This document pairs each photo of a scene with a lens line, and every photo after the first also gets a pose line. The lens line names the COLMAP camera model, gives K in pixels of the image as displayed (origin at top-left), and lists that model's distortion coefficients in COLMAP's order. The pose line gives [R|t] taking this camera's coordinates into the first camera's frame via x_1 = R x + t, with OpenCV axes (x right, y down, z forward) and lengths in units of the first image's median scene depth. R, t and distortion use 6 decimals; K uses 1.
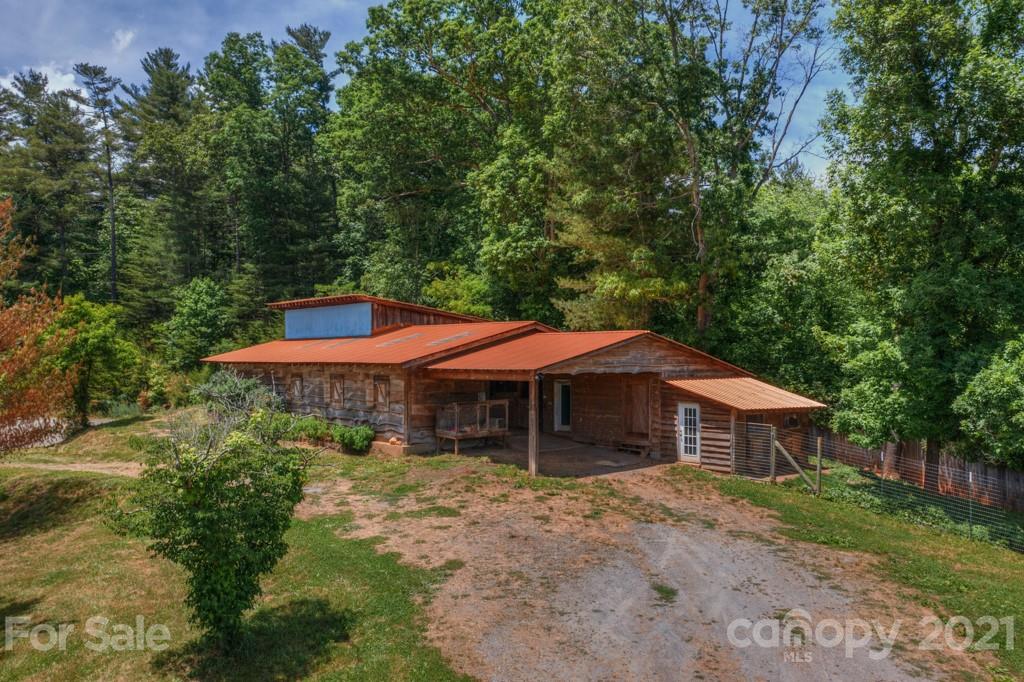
lens RADIAL K [[786.4, 0, 515.4], [0, 786.4, 327.0], [0, 0, 1]] dist [-0.023807, -0.004202]
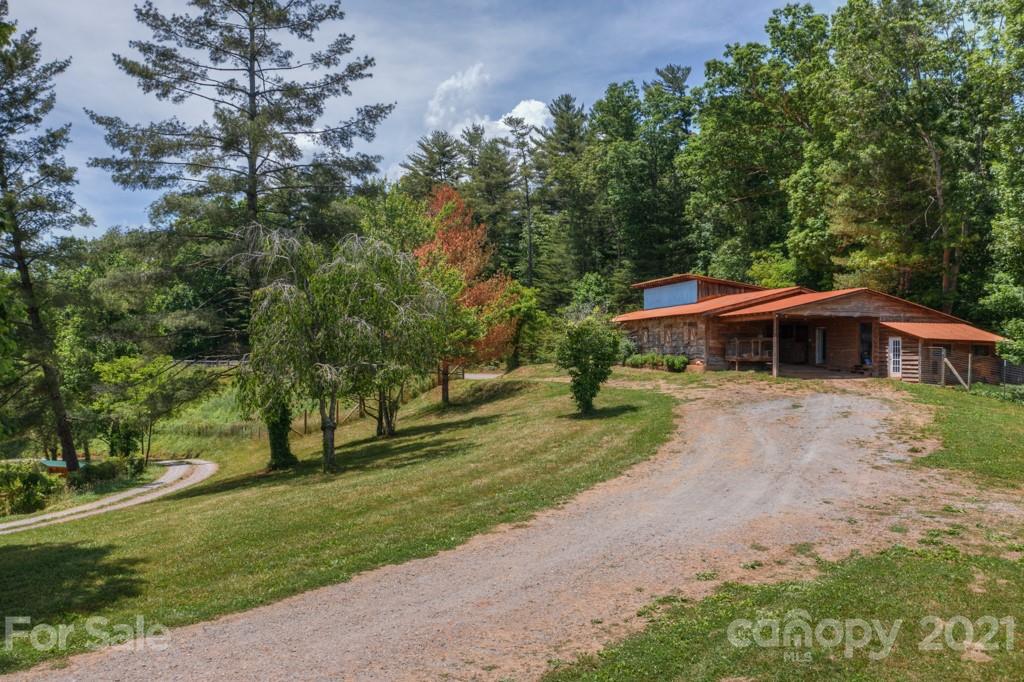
lens RADIAL K [[786.4, 0, 515.4], [0, 786.4, 327.0], [0, 0, 1]] dist [-0.023807, -0.004202]
pose [[0.883808, 0.000233, -0.467849, 0.113880], [-0.000871, 0.999999, -0.001147, 0.033402], [0.467849, 0.001421, 0.883807, -0.248036]]
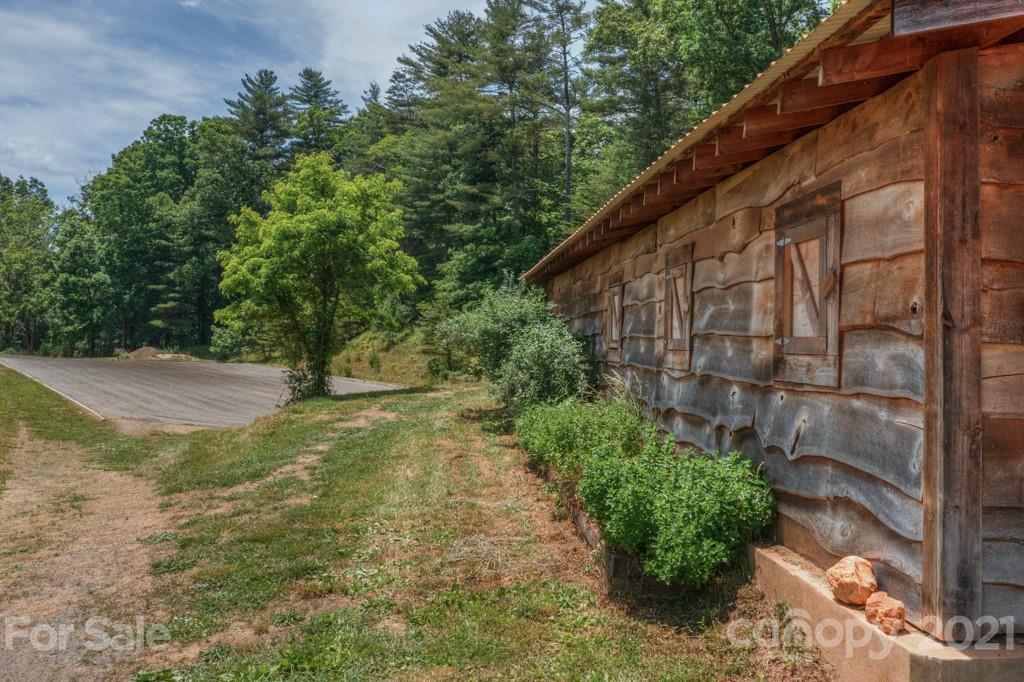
lens RADIAL K [[862.3, 0, 533.4], [0, 862.3, 238.5], [0, 0, 1]] dist [-0.003941, -0.001957]
pose [[0.808685, -0.025841, -0.587673, -0.047228], [-0.034109, 0.995294, -0.090702, 0.043012], [0.587252, 0.093394, 0.803998, 0.367371]]
